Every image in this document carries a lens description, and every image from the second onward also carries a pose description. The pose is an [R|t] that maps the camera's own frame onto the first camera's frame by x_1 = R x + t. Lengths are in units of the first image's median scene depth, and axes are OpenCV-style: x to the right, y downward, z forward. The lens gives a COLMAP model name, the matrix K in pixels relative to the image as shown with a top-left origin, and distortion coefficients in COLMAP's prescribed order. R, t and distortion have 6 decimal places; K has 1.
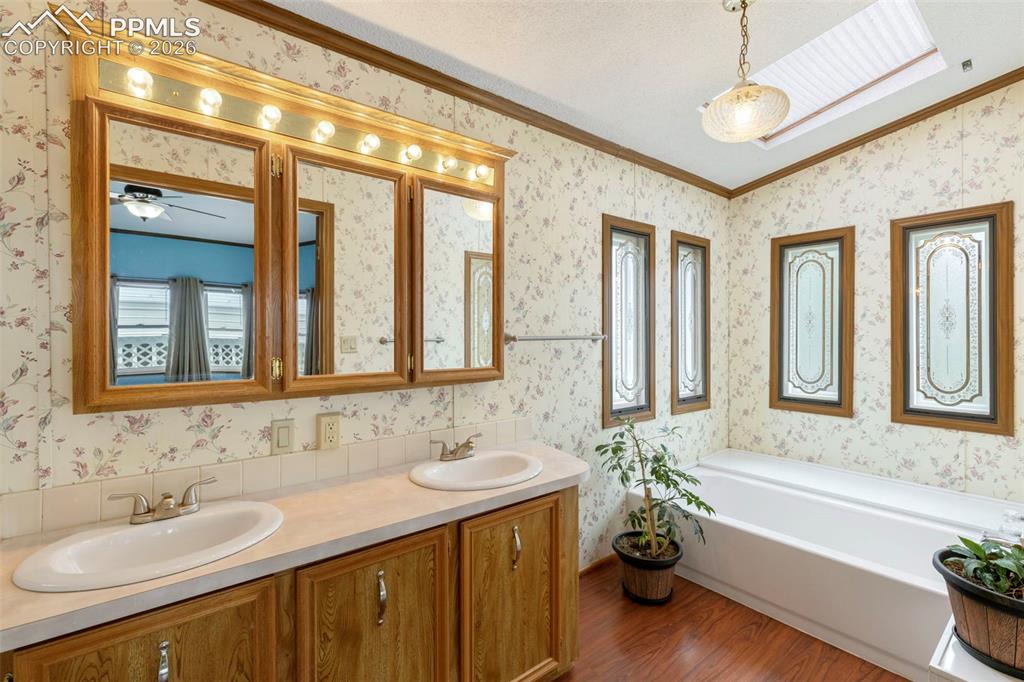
lens RADIAL K [[452.1, 0, 512.5], [0, 452.1, 335.8], [0, 0, 1]] dist [0.007213, -0.000061]
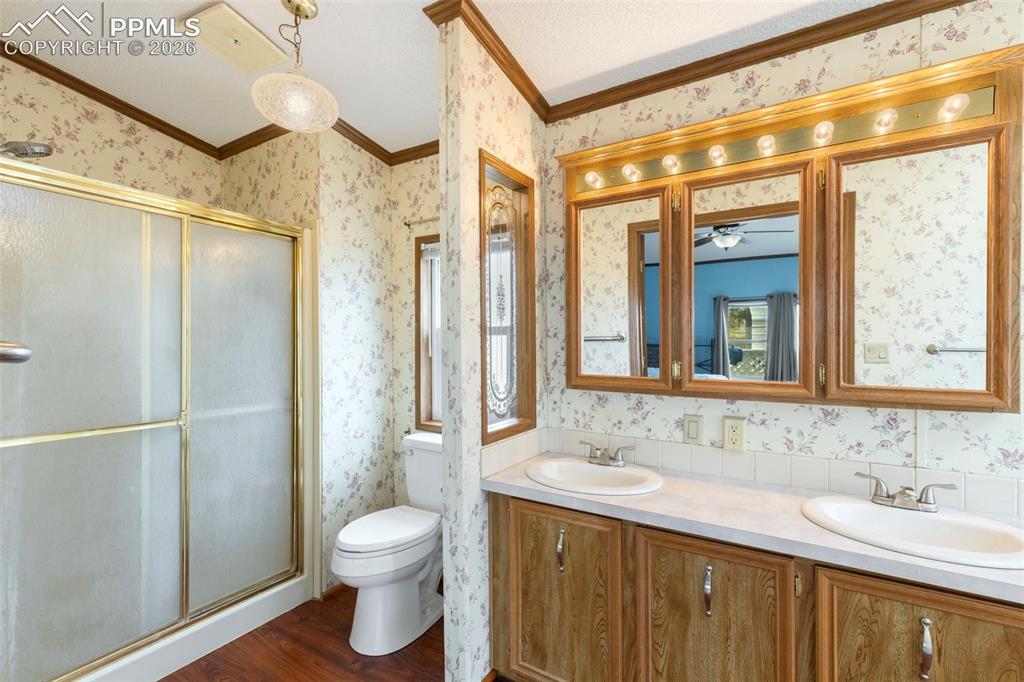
lens RADIAL K [[452.1, 0, 512.3], [0, 452.1, 343.8], [0, 0, 1]] dist [0.007213, -0.000061]
pose [[0.351259, 0.003636, -0.936271, 0.417996], [-0.000347, 0.999993, 0.003753, -0.002051], [0.936278, -0.000993, 0.351258, 0.154007]]
